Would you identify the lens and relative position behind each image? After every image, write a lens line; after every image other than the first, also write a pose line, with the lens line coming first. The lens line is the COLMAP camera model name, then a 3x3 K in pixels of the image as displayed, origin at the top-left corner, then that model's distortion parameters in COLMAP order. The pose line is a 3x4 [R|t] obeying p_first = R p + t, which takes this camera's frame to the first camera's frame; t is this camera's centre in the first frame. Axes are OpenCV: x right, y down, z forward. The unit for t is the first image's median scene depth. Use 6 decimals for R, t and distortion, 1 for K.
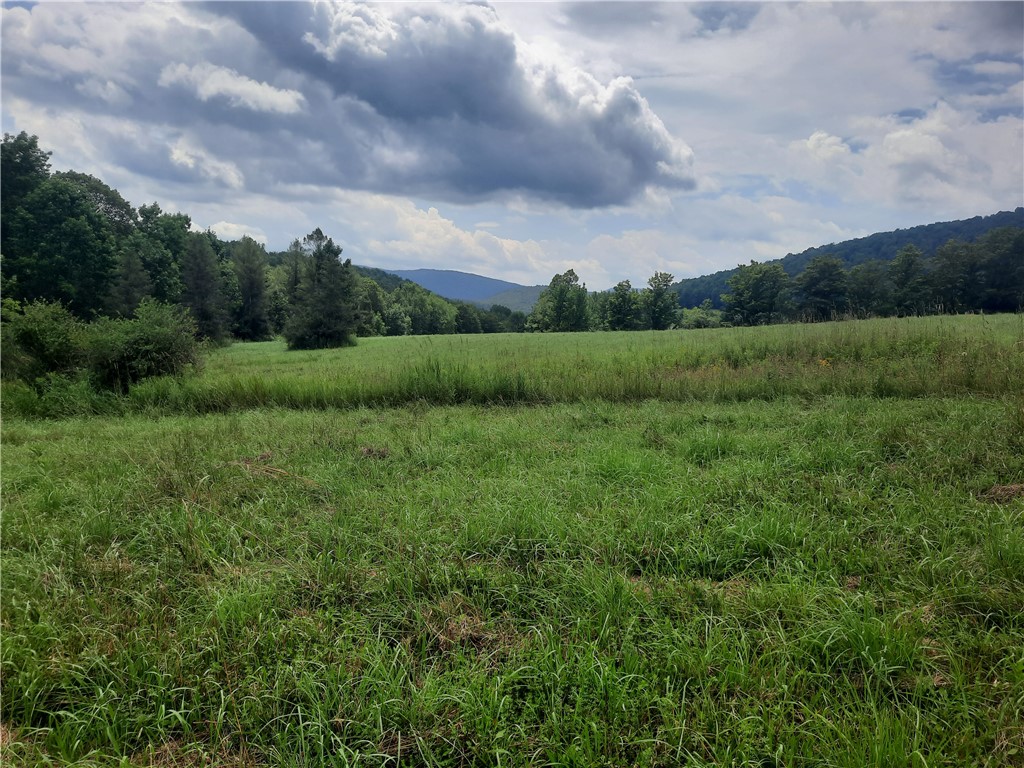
lens RADIAL K [[741.7, 0, 514.4], [0, 741.7, 386.6], [0, 0, 1]] dist [0.038134, -0.002901]
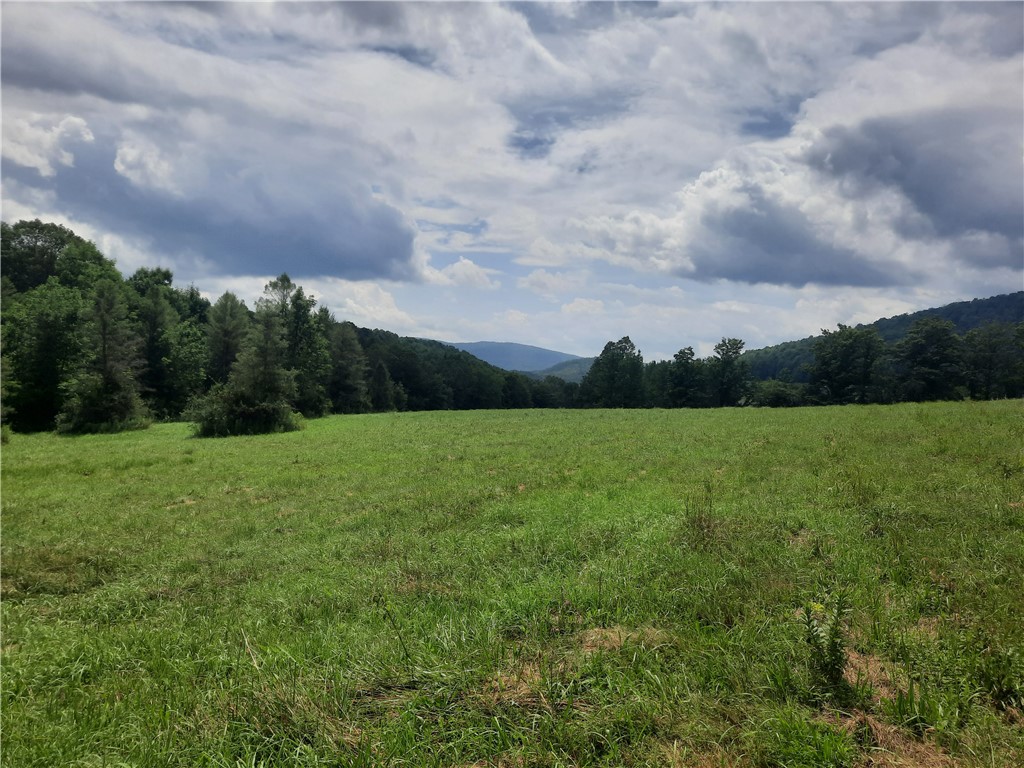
lens RADIAL K [[741.7, 0, 508.4], [0, 741.7, 384.7], [0, 0, 1]] dist [0.038134, -0.002901]
pose [[0.996247, 0.003801, -0.086471, 0.015726], [-0.012212, 0.995213, -0.096959, -0.012409], [0.085688, 0.097651, 0.991525, 0.122791]]
